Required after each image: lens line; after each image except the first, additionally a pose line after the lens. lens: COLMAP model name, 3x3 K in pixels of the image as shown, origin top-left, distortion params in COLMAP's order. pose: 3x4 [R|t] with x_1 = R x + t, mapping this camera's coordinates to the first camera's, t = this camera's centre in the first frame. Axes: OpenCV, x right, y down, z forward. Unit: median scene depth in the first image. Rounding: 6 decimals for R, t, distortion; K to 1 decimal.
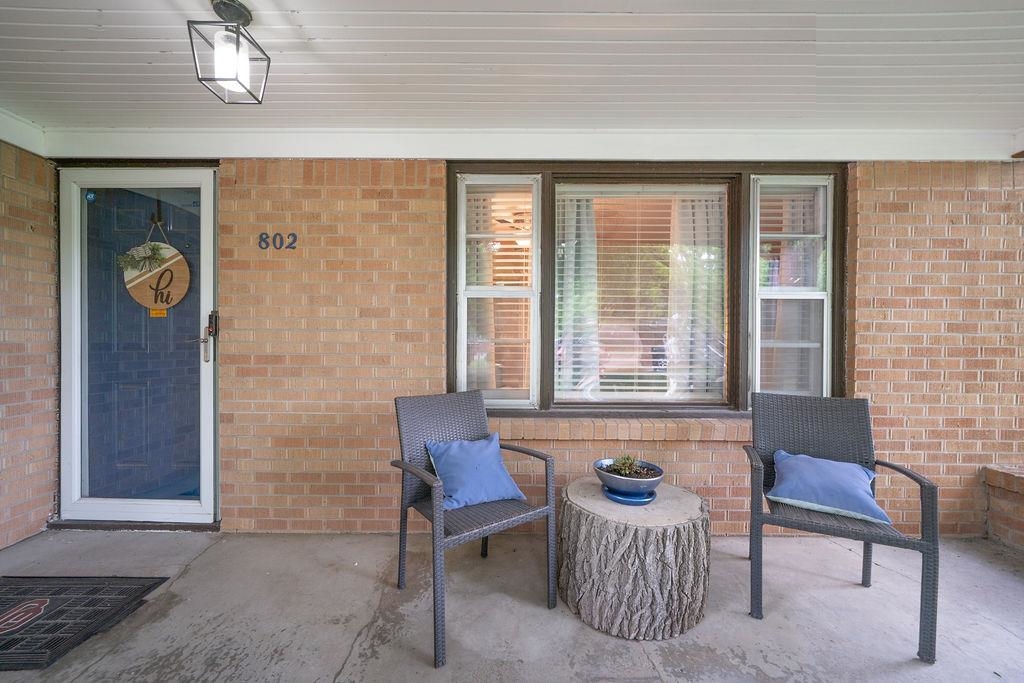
lens RADIAL K [[375.9, 0, 516.8], [0, 375.9, 343.0], [0, 0, 1]] dist [0.000228, 0.000191]
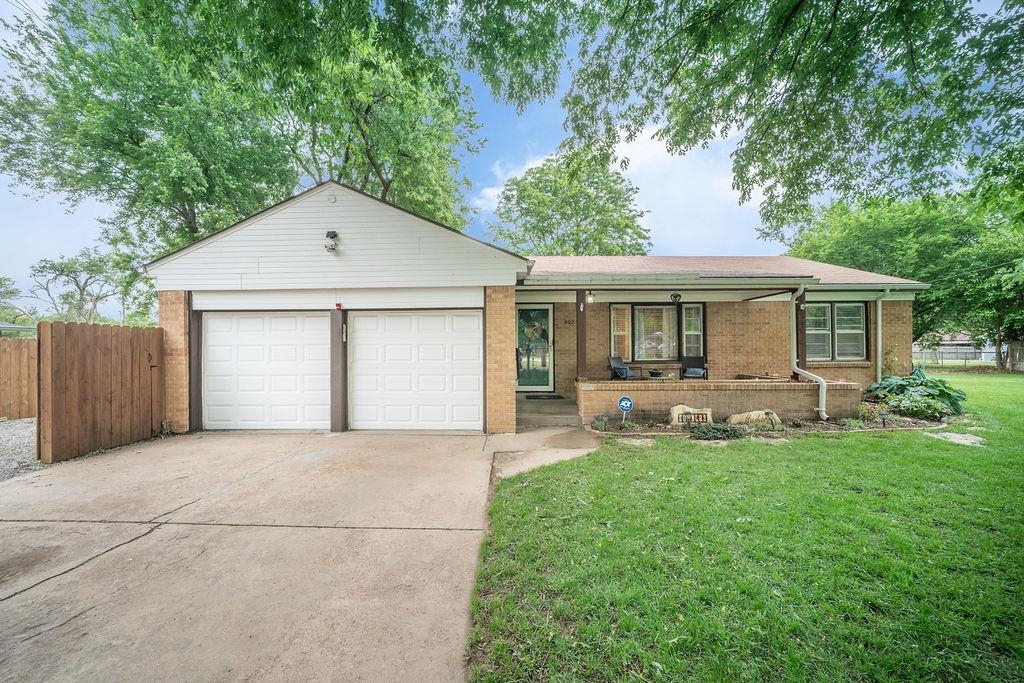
lens RADIAL K [[349.4, 0, 506.6], [0, 349.4, 349.5], [0, 0, 1]] dist [-0.012495, 0.000058]
pose [[0.999909, -0.013241, 0.002494, -1.319735], [0.013268, 0.999847, -0.011383, 0.064890], [-0.002342, 0.011415, 0.999932, -2.812026]]
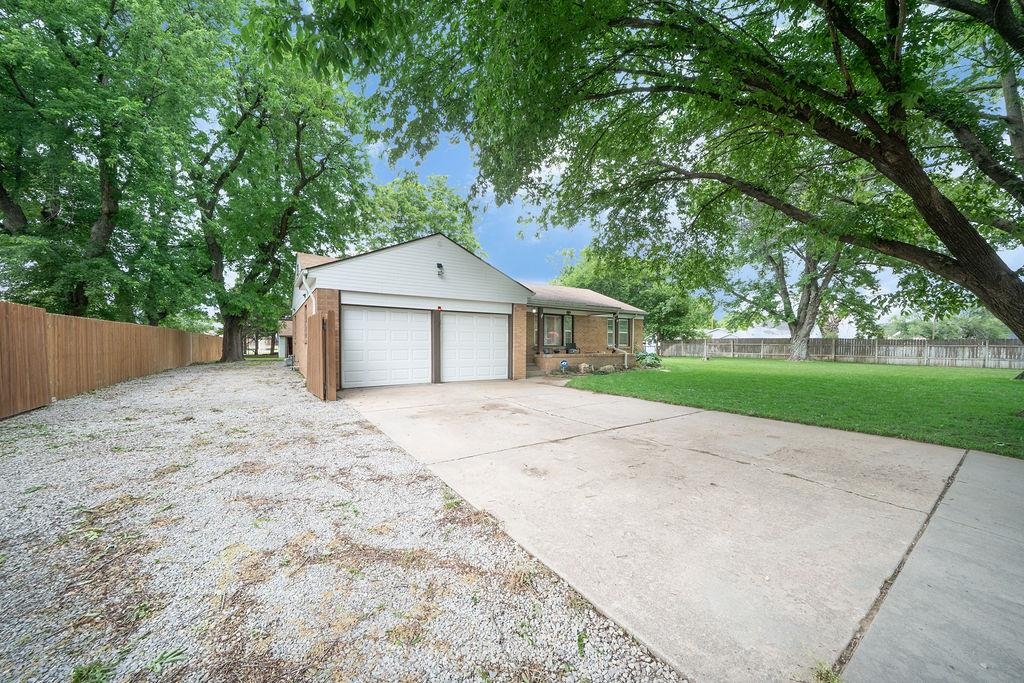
lens RADIAL K [[349.4, 0, 506.6], [0, 349.4, 349.5], [0, 0, 1]] dist [-0.012495, 0.000058]
pose [[0.835900, -0.011037, 0.548771, -4.332761], [0.008169, 0.999937, 0.007668, 0.188172], [-0.548821, -0.001927, 0.835938, -4.370115]]
